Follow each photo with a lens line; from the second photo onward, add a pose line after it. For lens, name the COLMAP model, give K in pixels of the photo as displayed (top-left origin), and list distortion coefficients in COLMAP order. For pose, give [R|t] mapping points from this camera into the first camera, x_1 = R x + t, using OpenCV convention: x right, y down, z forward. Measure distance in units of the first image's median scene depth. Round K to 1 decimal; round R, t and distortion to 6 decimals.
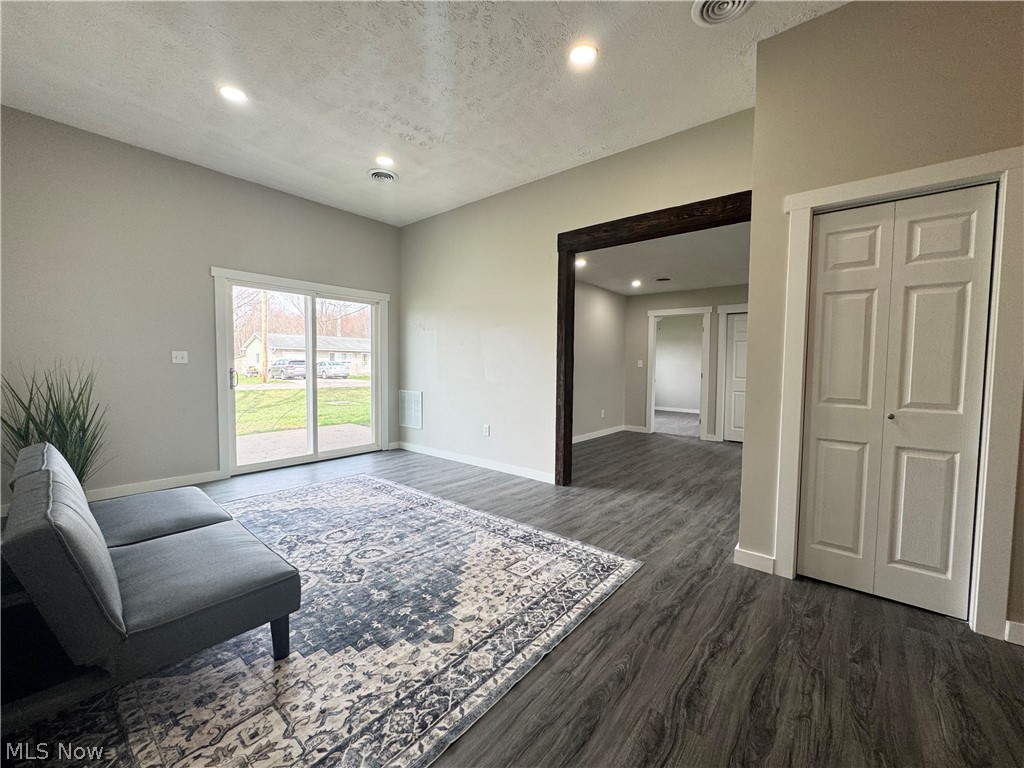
lens RADIAL K [[406.4, 0, 512.0], [0, 406.4, 384.0], [0, 0, 1]] dist [-0.000610, 0.000110]
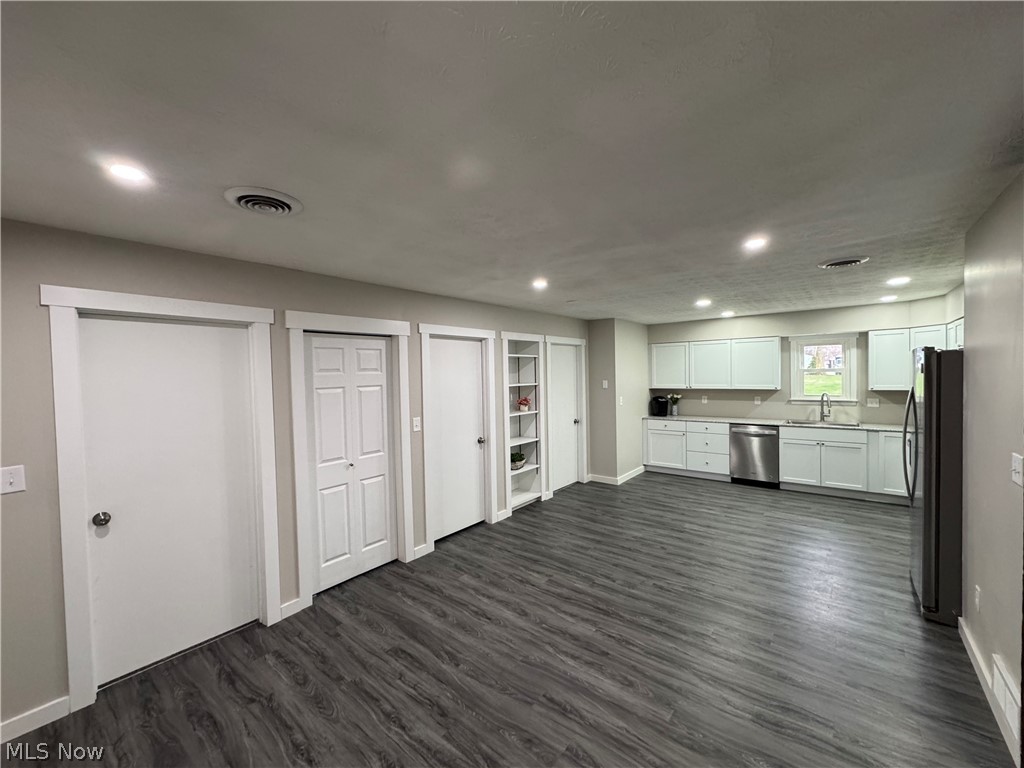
lens RADIAL K [[406.4, 0, 512.0], [0, 406.4, 384.0], [0, 0, 1]] dist [-0.000610, 0.000110]
pose [[-0.021452, -0.036948, 0.999087, 0.146003], [0.071306, 0.996715, 0.038392, -0.288506], [-0.997224, 0.072065, -0.018747, 1.976547]]
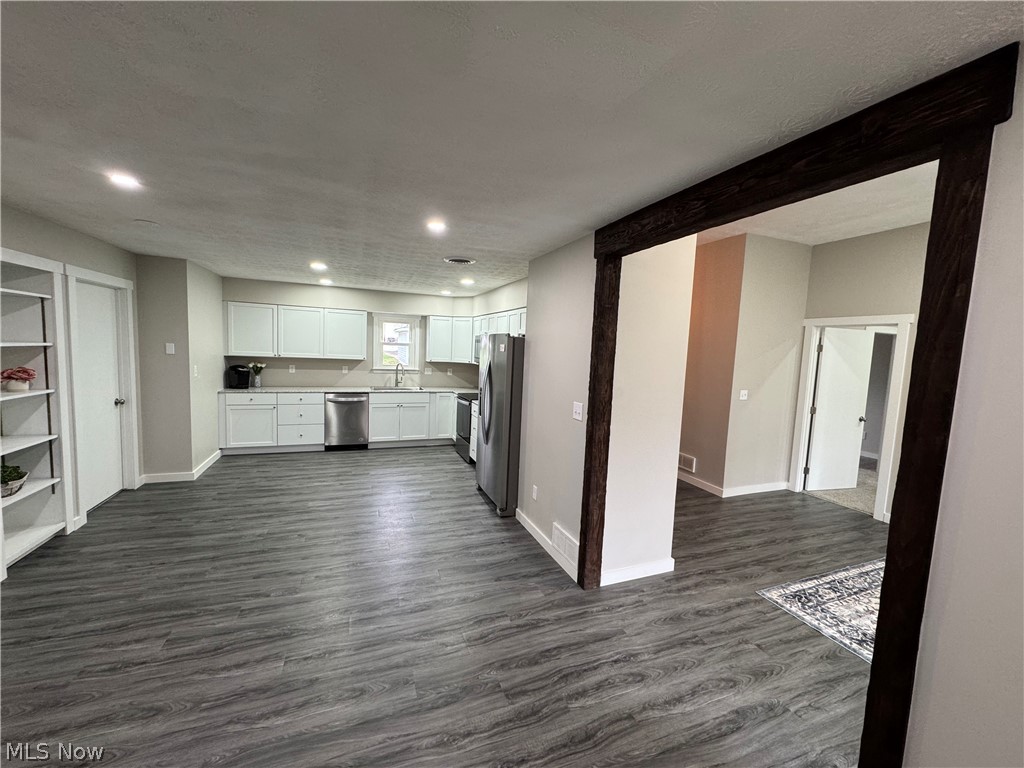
lens RADIAL K [[406.4, 0, 512.0], [0, 406.4, 384.0], [0, 0, 1]] dist [-0.000610, 0.000110]
pose [[-0.873108, -0.094203, 0.478340, 0.421706], [-0.029694, 0.989608, 0.140692, -0.295308], [-0.486622, 0.108635, -0.866832, 2.224224]]
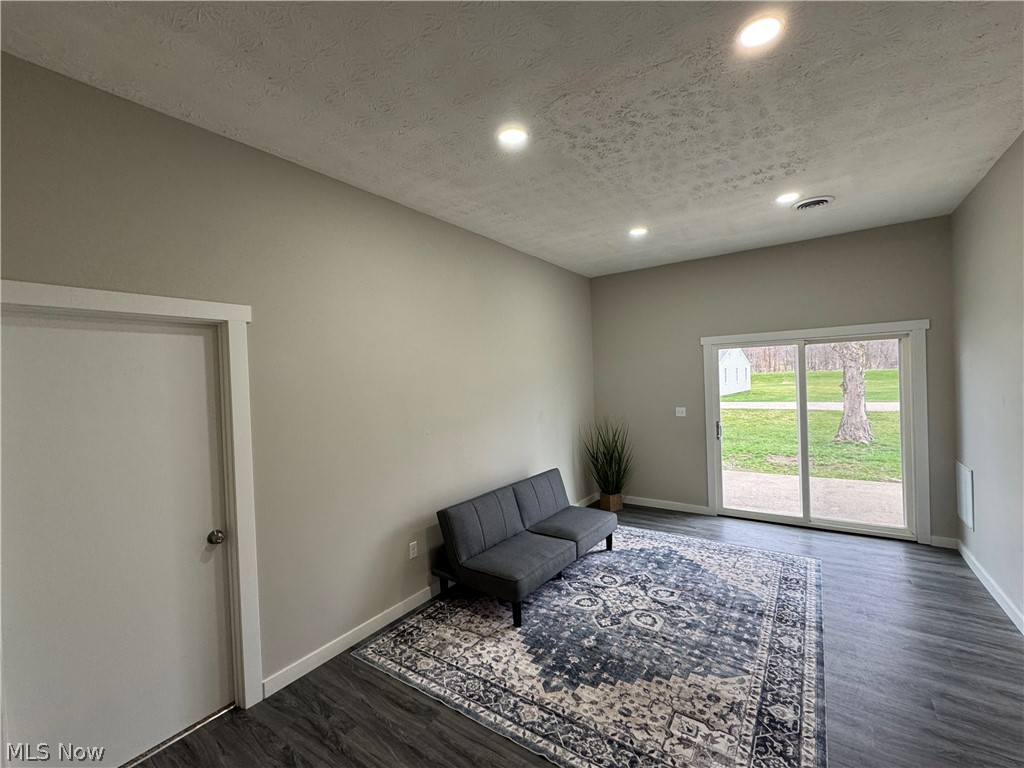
lens RADIAL K [[434.7, 0, 512.0], [0, 434.7, 384.0], [0, 0, 1]] dist [-0.002485, -0.000124]
pose [[0.086052, -0.004777, -0.996279, 0.815877], [-0.011630, 0.999916, -0.005799, -0.218576], [0.996223, 0.012086, 0.085990, 0.523228]]
